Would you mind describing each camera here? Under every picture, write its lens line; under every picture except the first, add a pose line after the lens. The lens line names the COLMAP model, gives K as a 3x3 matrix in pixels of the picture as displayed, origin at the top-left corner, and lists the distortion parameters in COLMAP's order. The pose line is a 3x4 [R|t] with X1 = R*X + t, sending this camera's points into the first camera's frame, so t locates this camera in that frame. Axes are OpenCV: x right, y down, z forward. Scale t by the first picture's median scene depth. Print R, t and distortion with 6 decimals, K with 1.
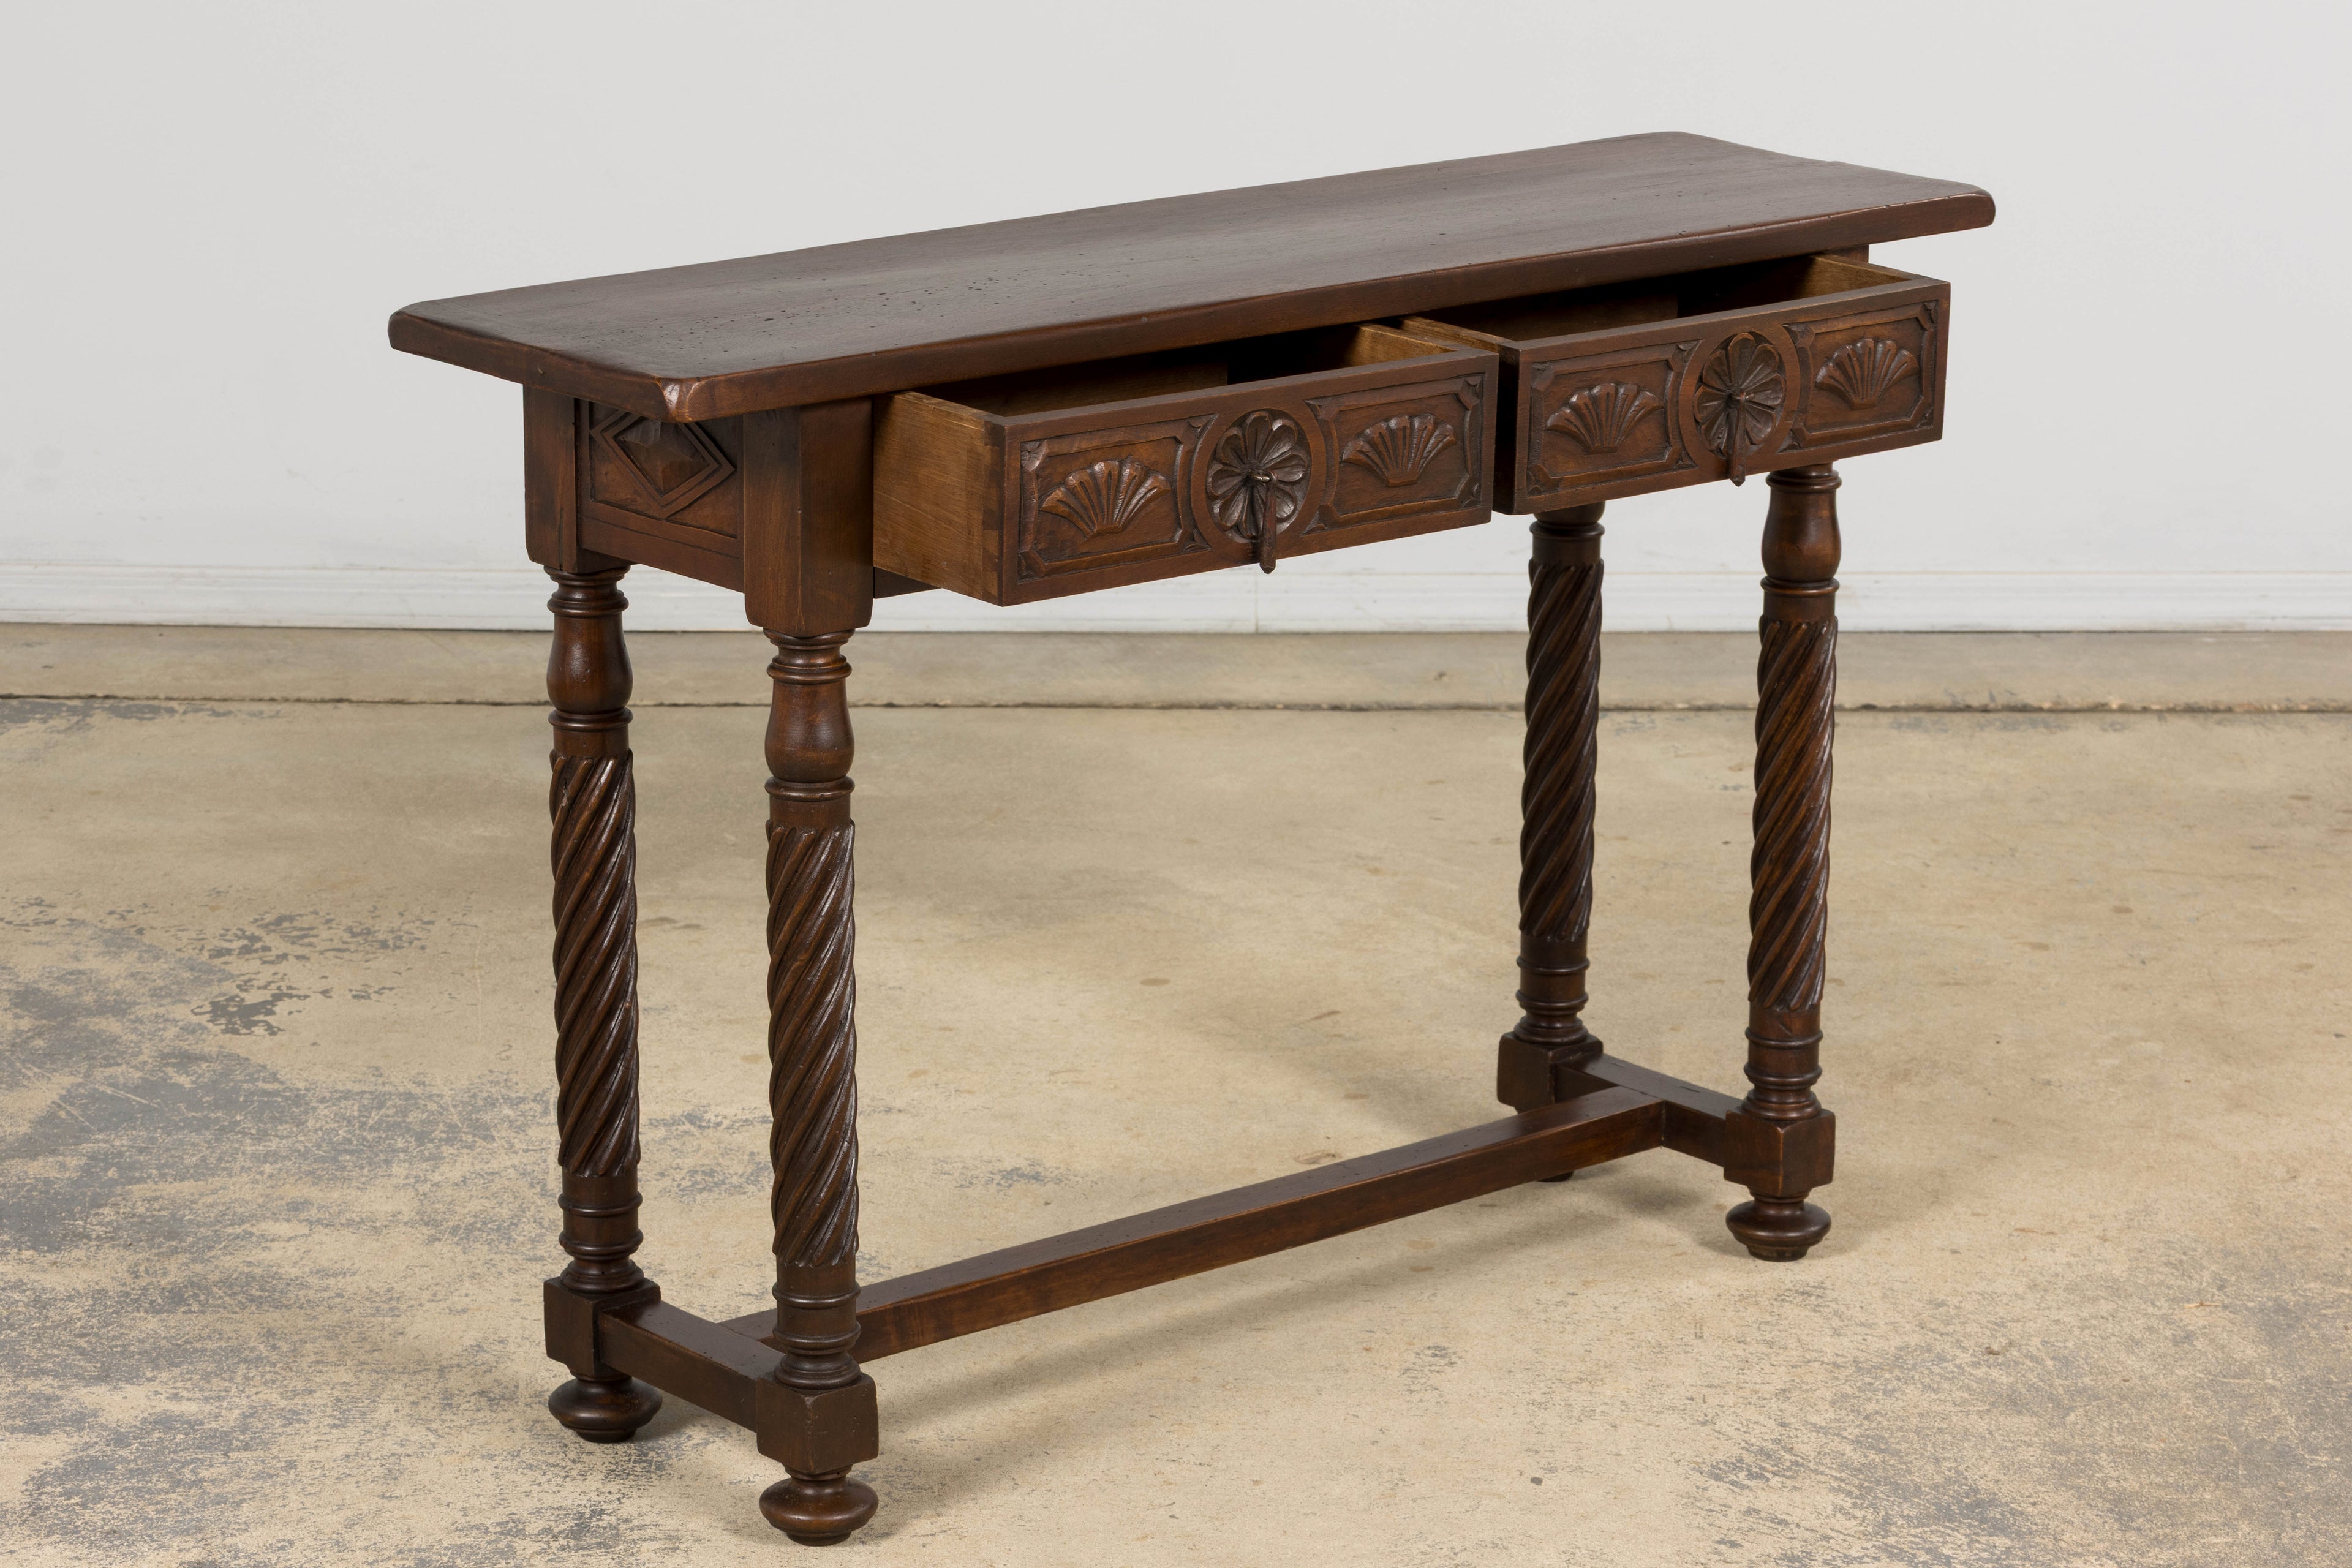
lens RADIAL K [[5951.7, 0, 1129.4], [0, 5951.7, 784.0], [0, 0, 1]] dist [-0.078168, 0.169316]
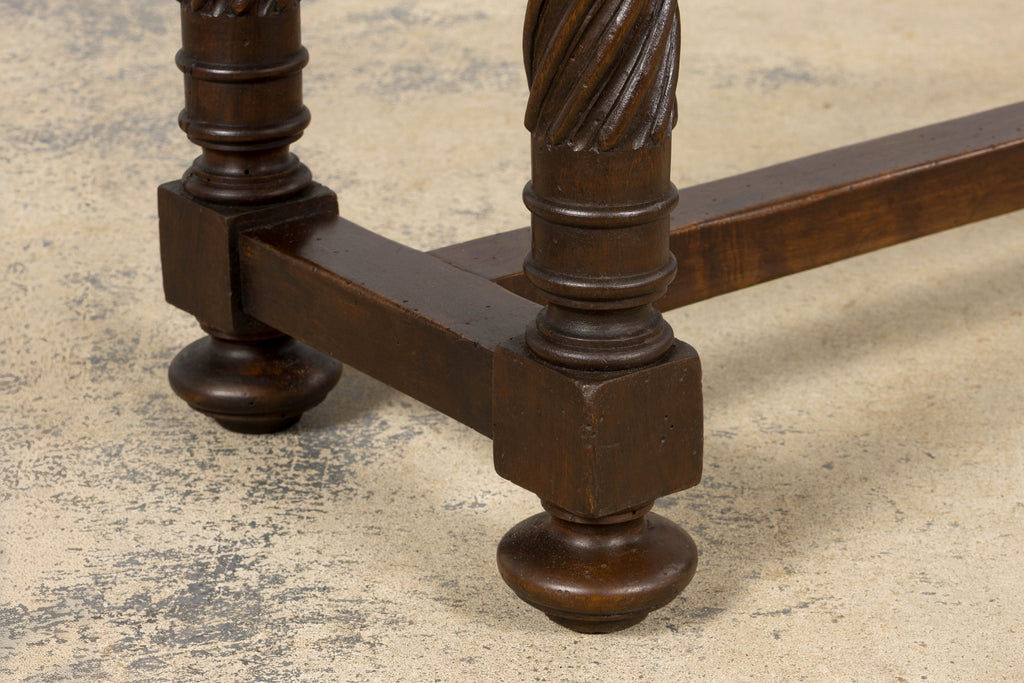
lens RADIAL K [[2585.7, 0, 589.9], [0, 2585.7, 340.3], [0, 0, 1]] dist [0.004019, 0.291090]
pose [[0.999944, 0.009525, -0.004600, -0.047299], [-0.008849, 0.991537, 0.129521, 0.059941], [0.005794, -0.129473, 0.991566, 0.679589]]
